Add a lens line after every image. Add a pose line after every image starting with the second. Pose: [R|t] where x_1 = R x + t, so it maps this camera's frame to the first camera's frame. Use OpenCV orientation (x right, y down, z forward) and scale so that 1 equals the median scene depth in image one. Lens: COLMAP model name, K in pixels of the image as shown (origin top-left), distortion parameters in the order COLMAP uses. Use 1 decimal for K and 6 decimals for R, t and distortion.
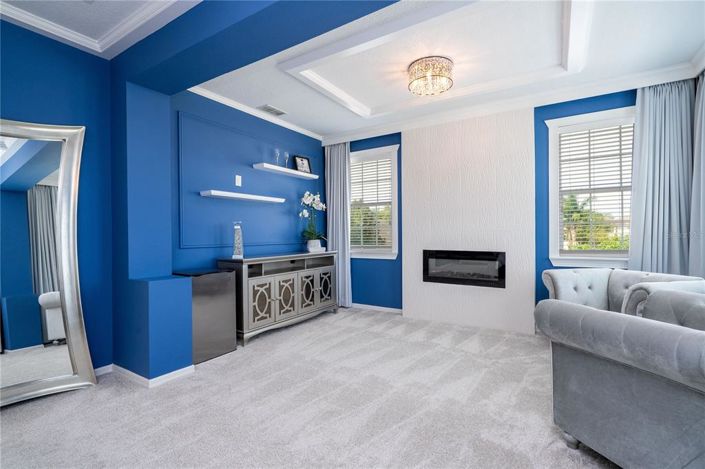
lens RADIAL K [[323.5, 0, 355.2], [0, 323.5, 235.2], [0, 0, 1]] dist [-0.002802, -0.000156]
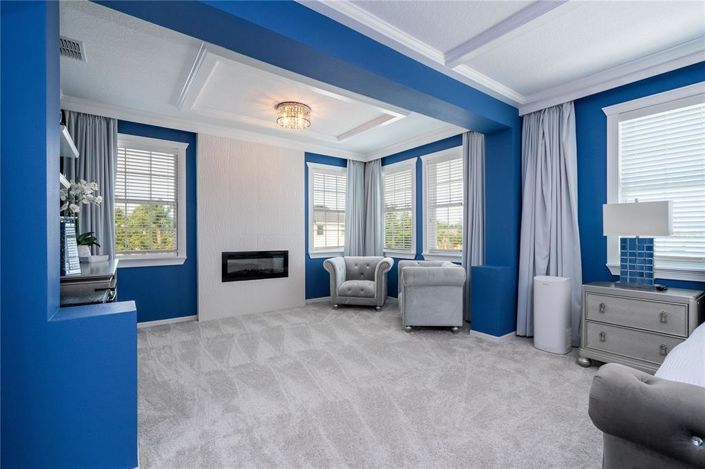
lens RADIAL K [[323.5, 0, 355.2], [0, 323.5, 235.2], [0, 0, 1]] dist [-0.002802, -0.000156]
pose [[0.358476, 0.006147, 0.933519, -0.749424], [0.004535, 0.999955, -0.008326, 0.000578], [-0.933528, 0.007218, 0.358432, 0.259492]]
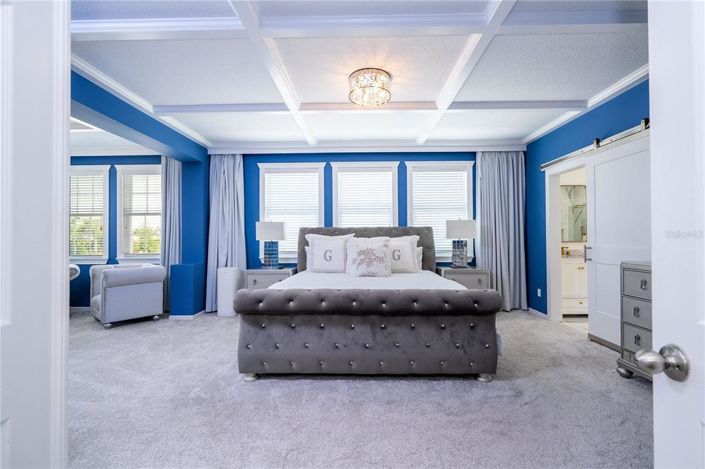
lens RADIAL K [[323.5, 0, 355.2], [0, 323.5, 235.2], [0, 0, 1]] dist [-0.002802, -0.000156]
pose [[-0.507415, 0.021320, 0.861438, -1.177836], [0.012784, 0.999770, -0.017213, 0.005485], [-0.861607, 0.002278, -0.507571, 0.305091]]
